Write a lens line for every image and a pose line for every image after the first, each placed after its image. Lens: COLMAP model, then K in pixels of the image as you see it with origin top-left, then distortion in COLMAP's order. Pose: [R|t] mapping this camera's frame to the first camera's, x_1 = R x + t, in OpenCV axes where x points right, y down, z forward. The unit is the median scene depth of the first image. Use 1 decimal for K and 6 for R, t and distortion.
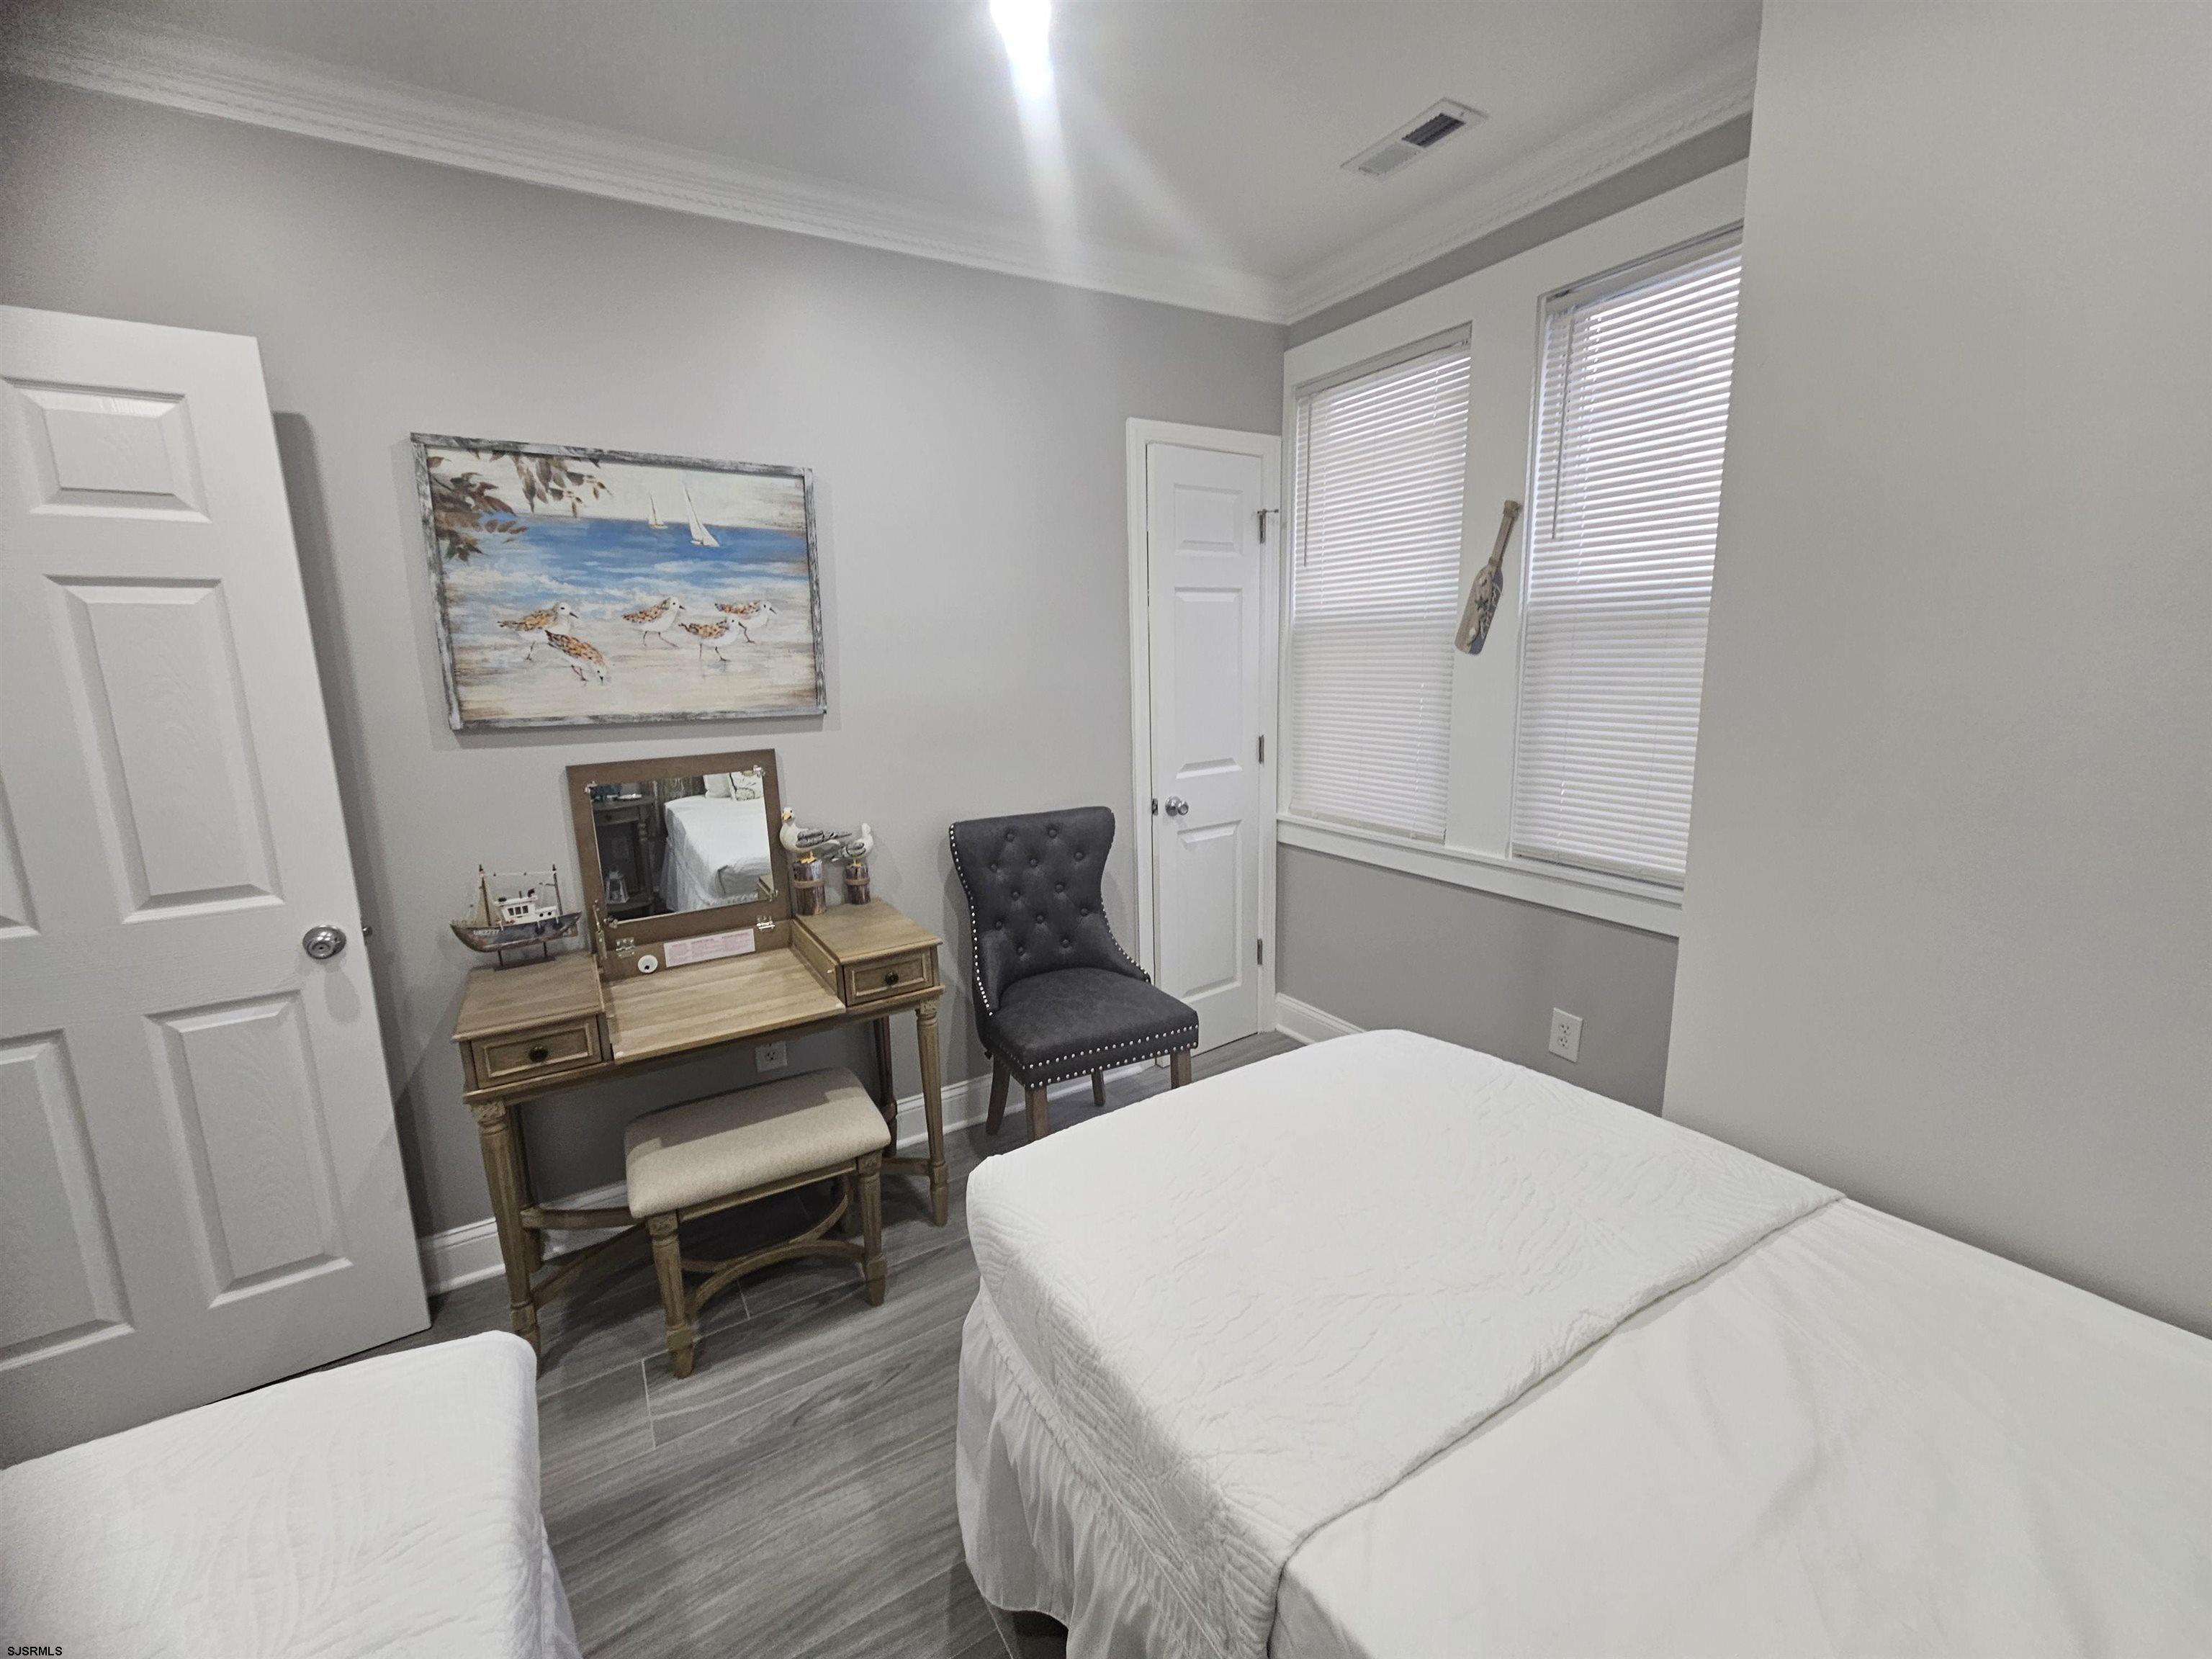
lens RADIAL K [[896.8, 0, 1087.6], [0, 896.8, 822.3], [0, 0, 1]] dist [-0.000658, 0.000293]
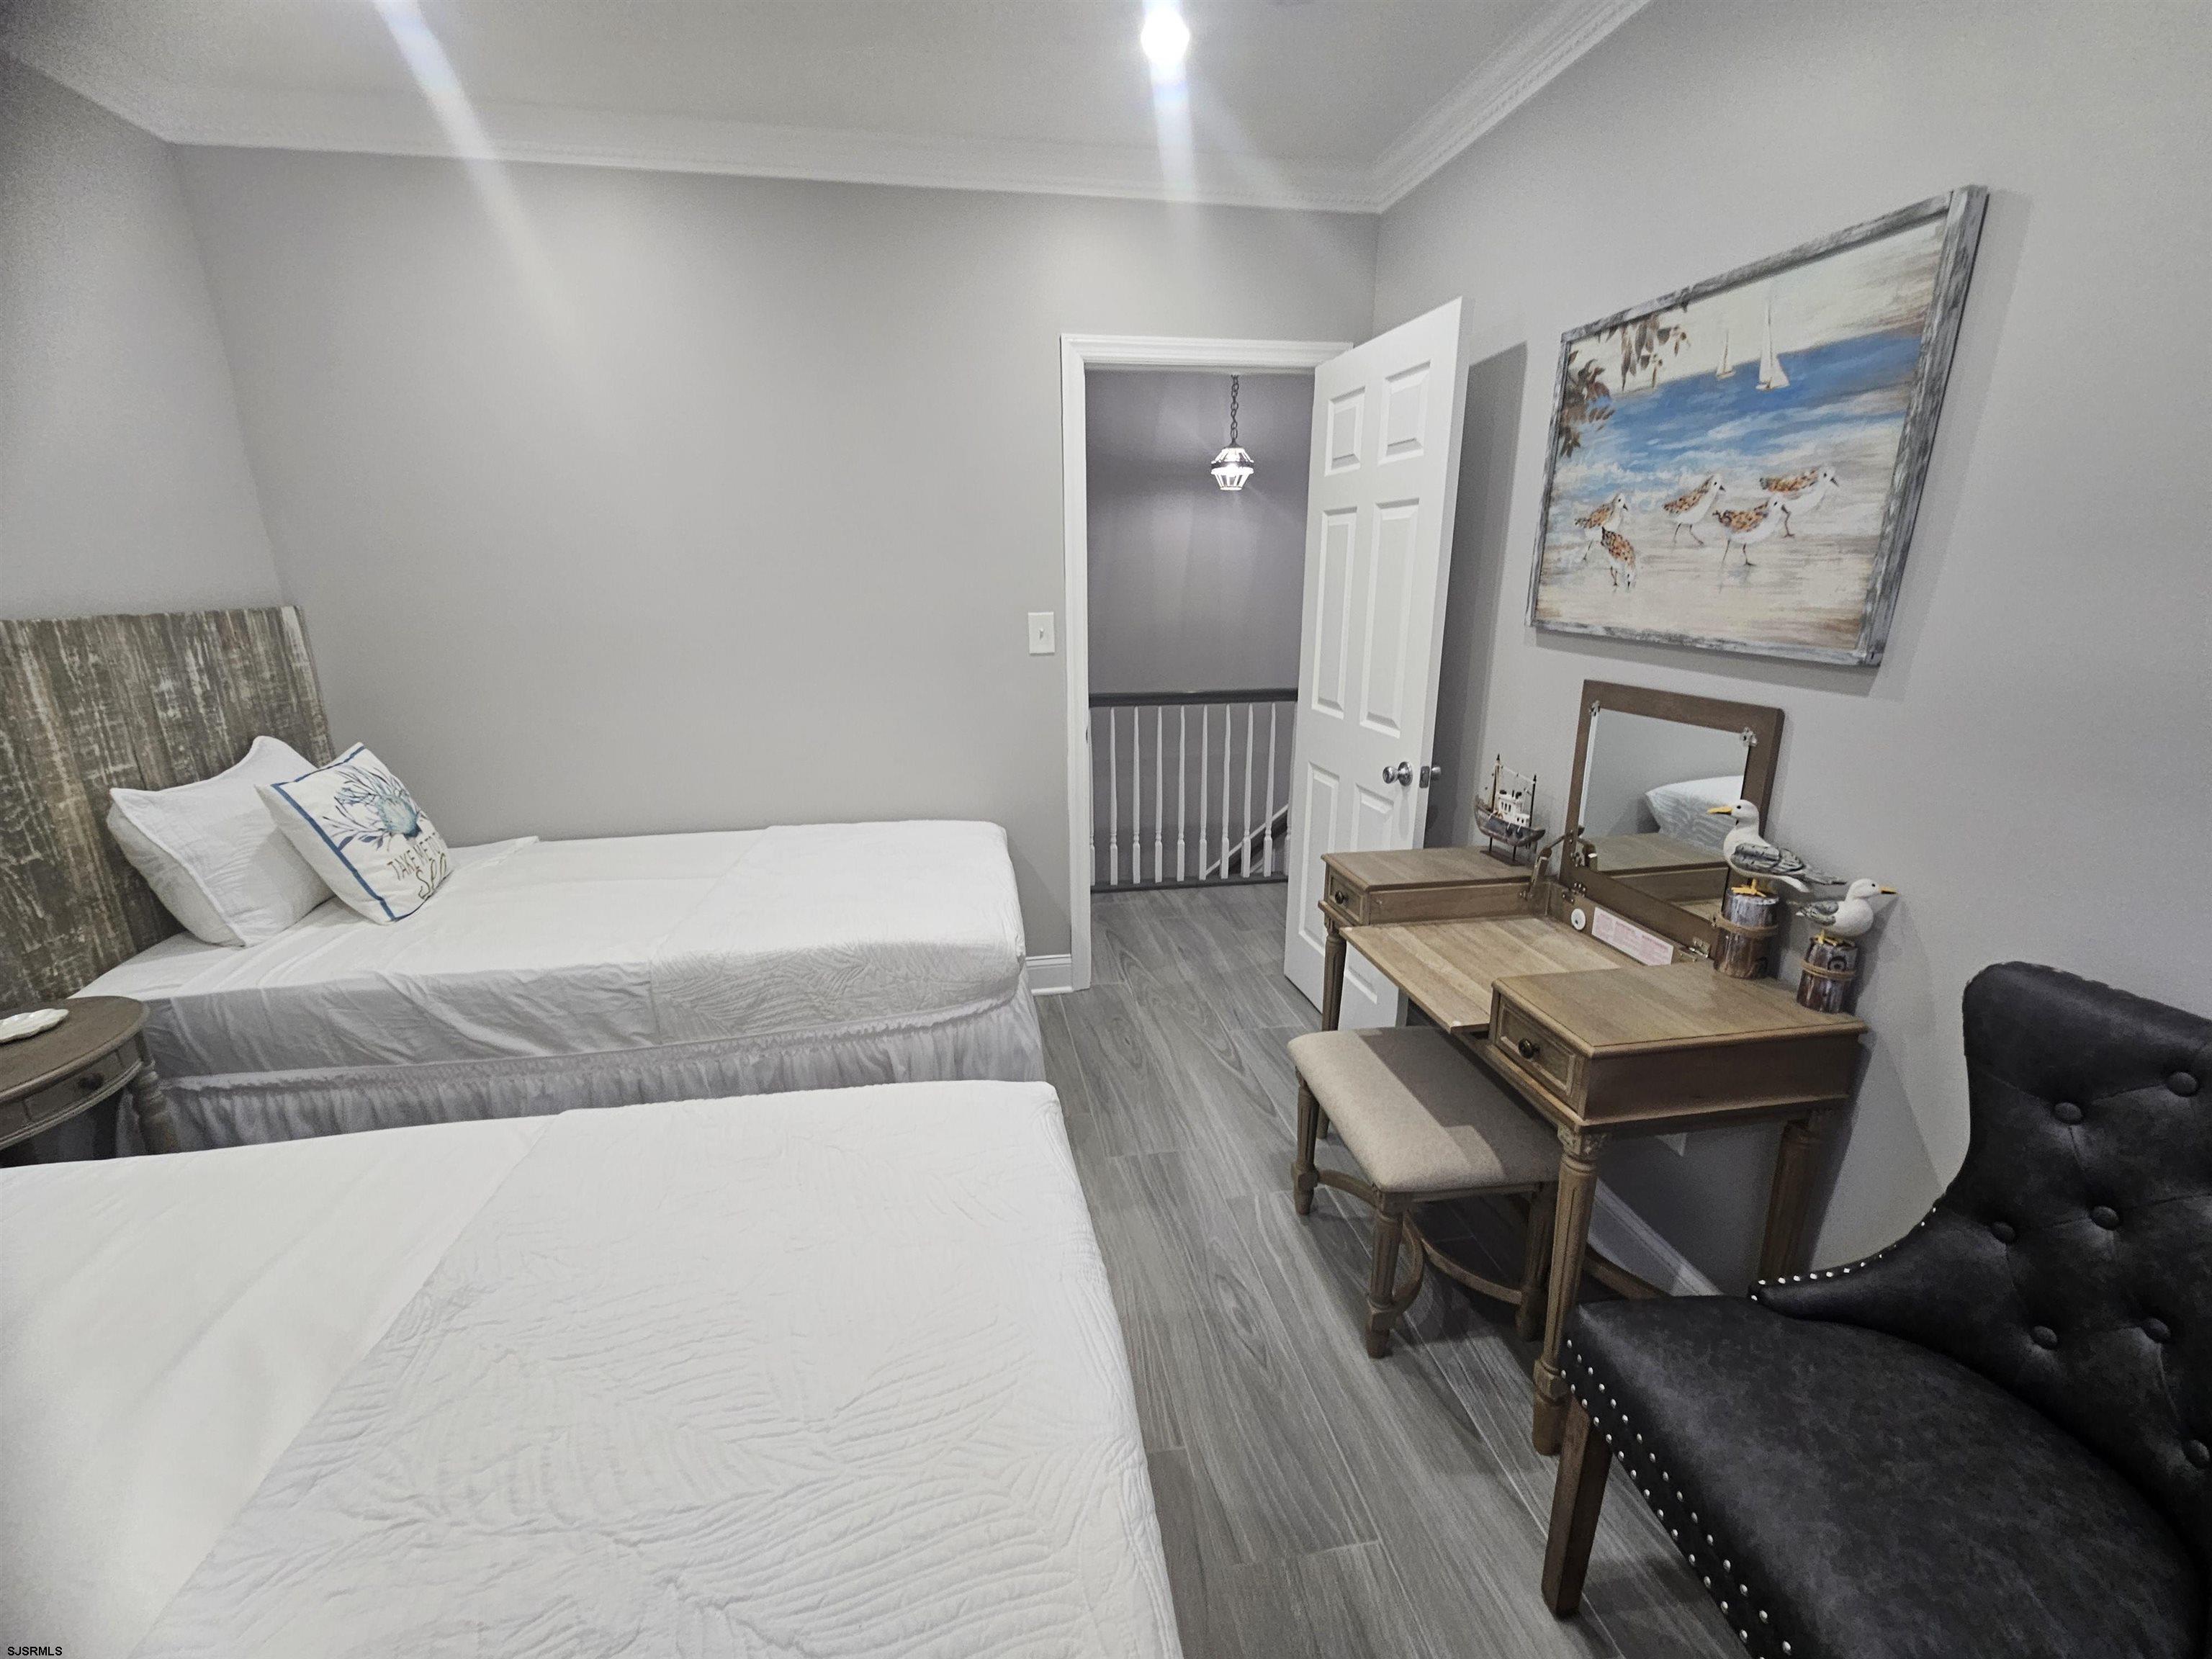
lens RADIAL K [[912.3, 0, 1091.9], [0, 912.3, 821.3], [0, 0, 1]] dist [0.003055, 0.000222]
pose [[-0.373208, 0.273146, -0.886627, 0.470501], [-0.158362, 0.922895, 0.350979, -0.175387], [0.914132, 0.271396, -0.301176, 0.856038]]
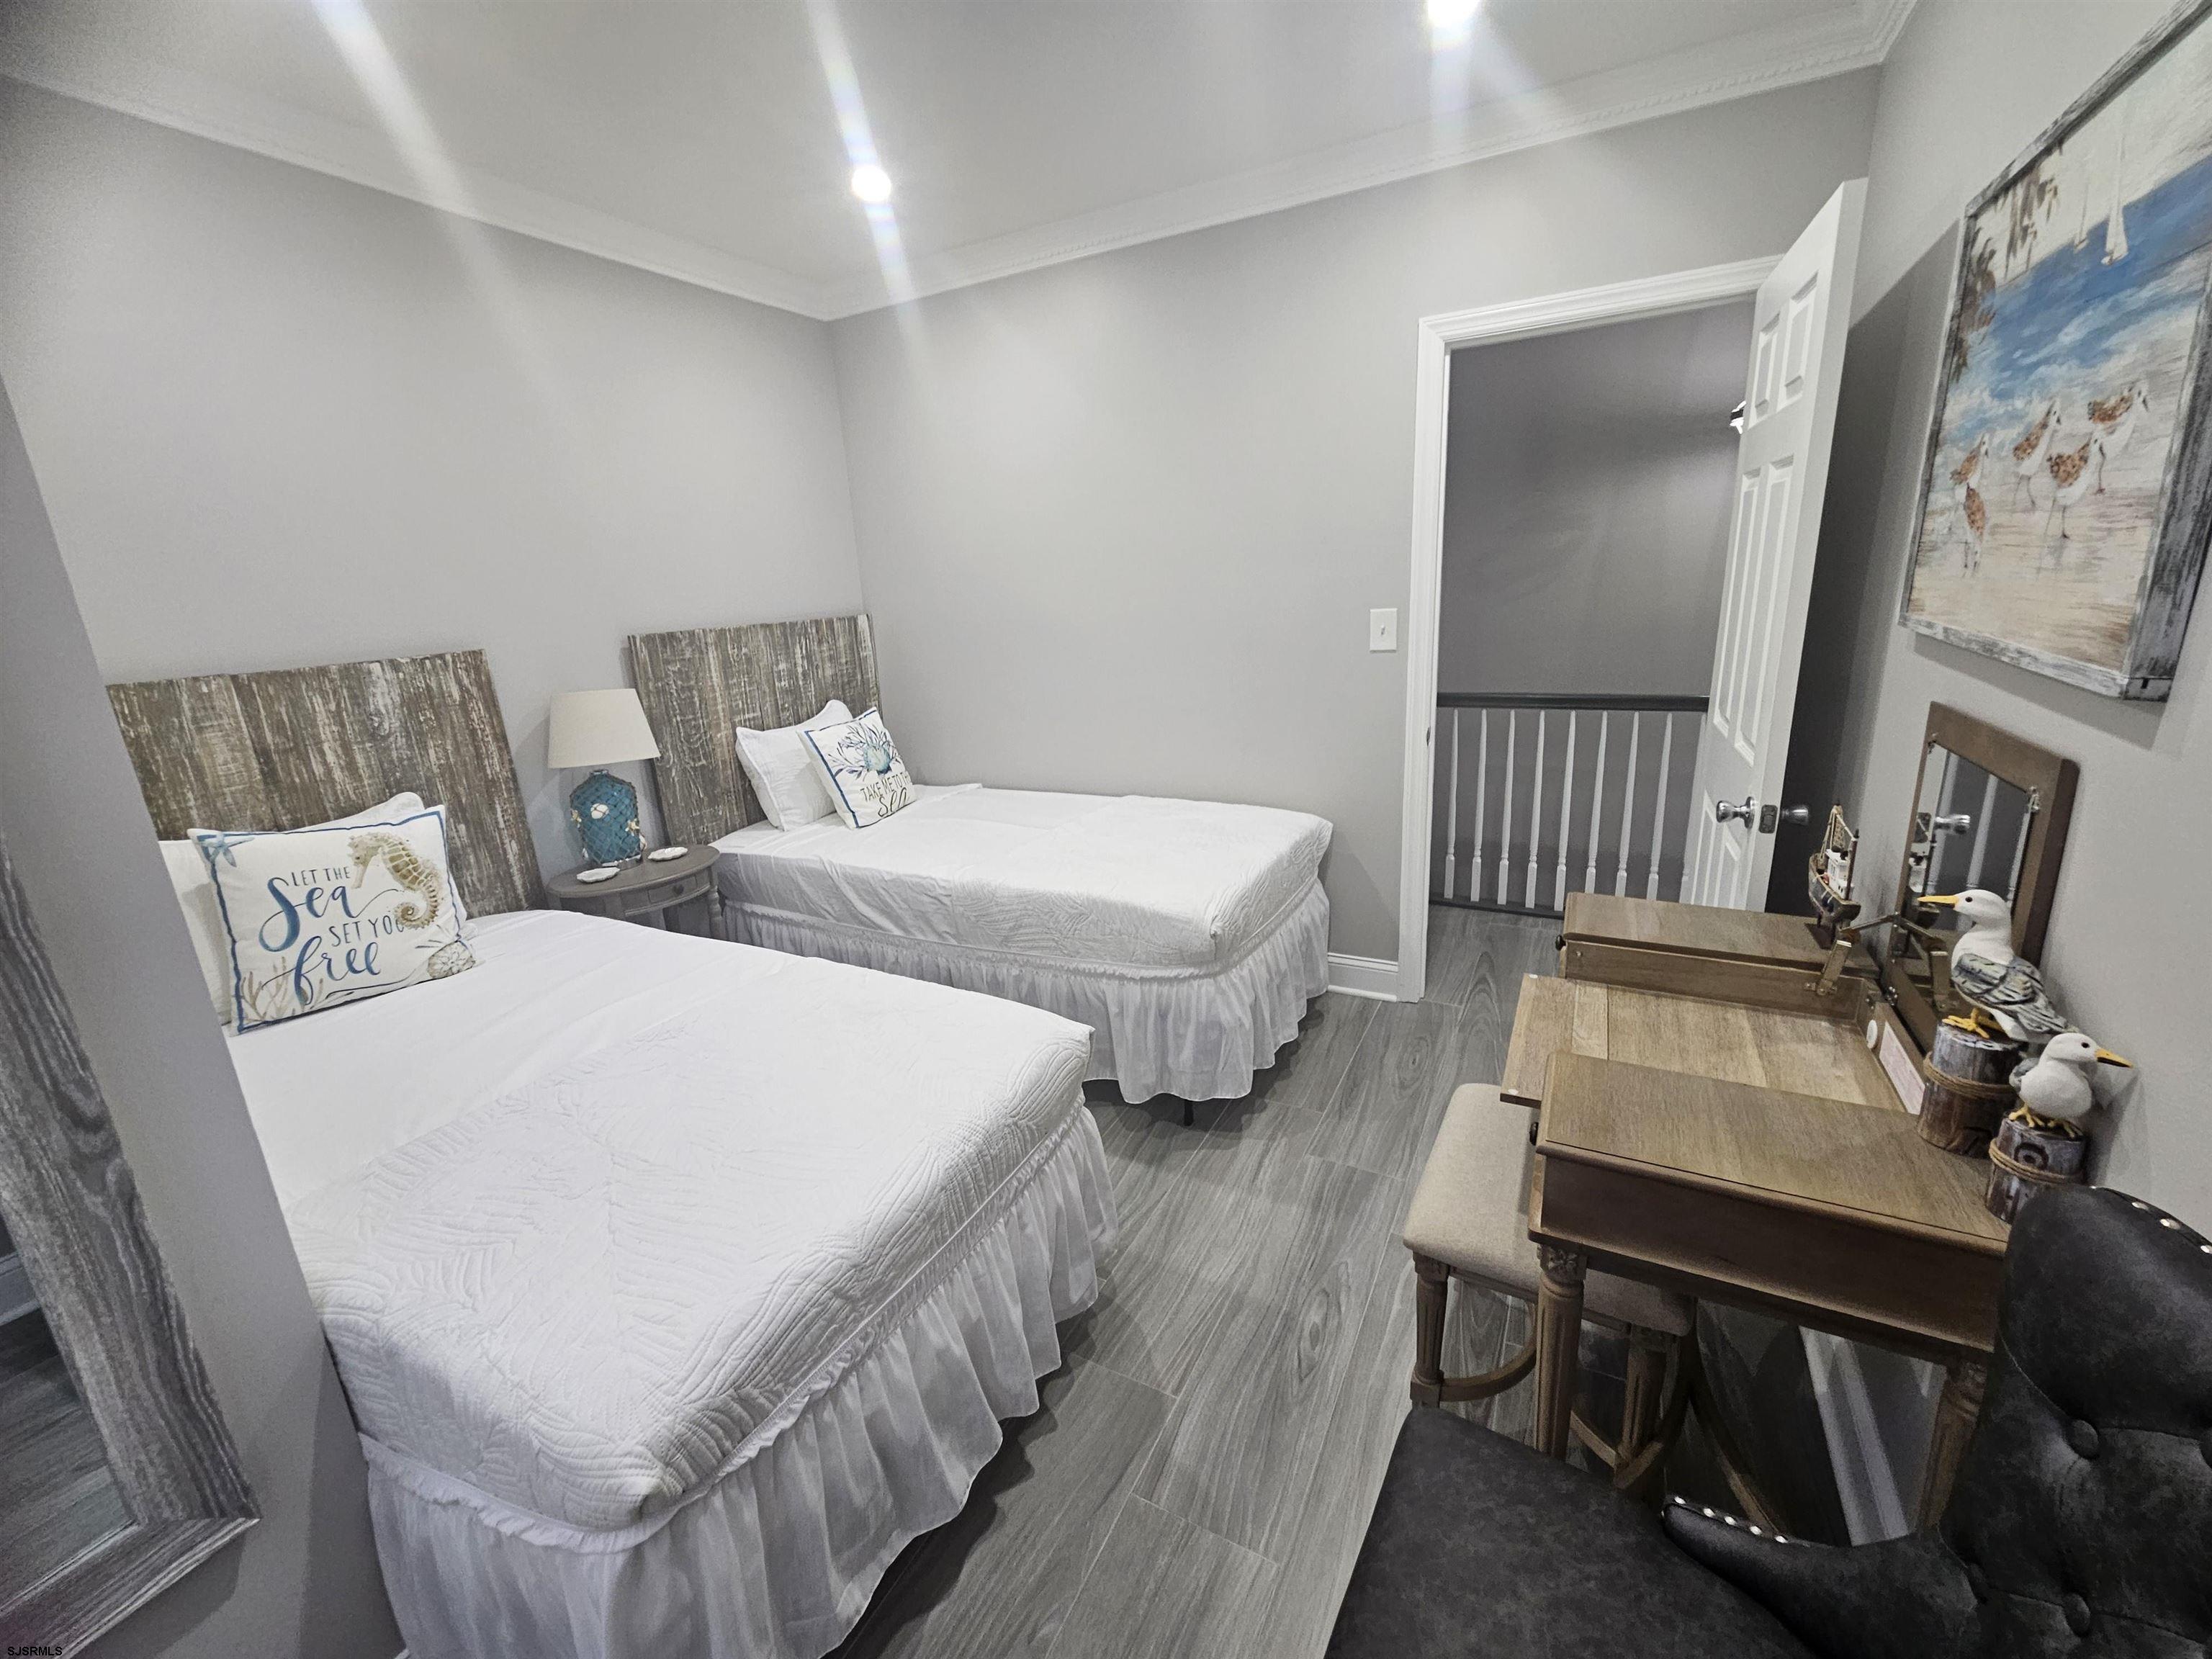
lens RADIAL K [[911.7, 0, 1084.6], [0, 911.7, 820.9], [0, 0, 1]] dist [0.001047, -0.001299]
pose [[-0.862757, 0.200313, -0.464247, 0.262490], [-0.017833, 0.905549, 0.423867, -0.249795], [0.505305, 0.373973, -0.777696, 1.227573]]
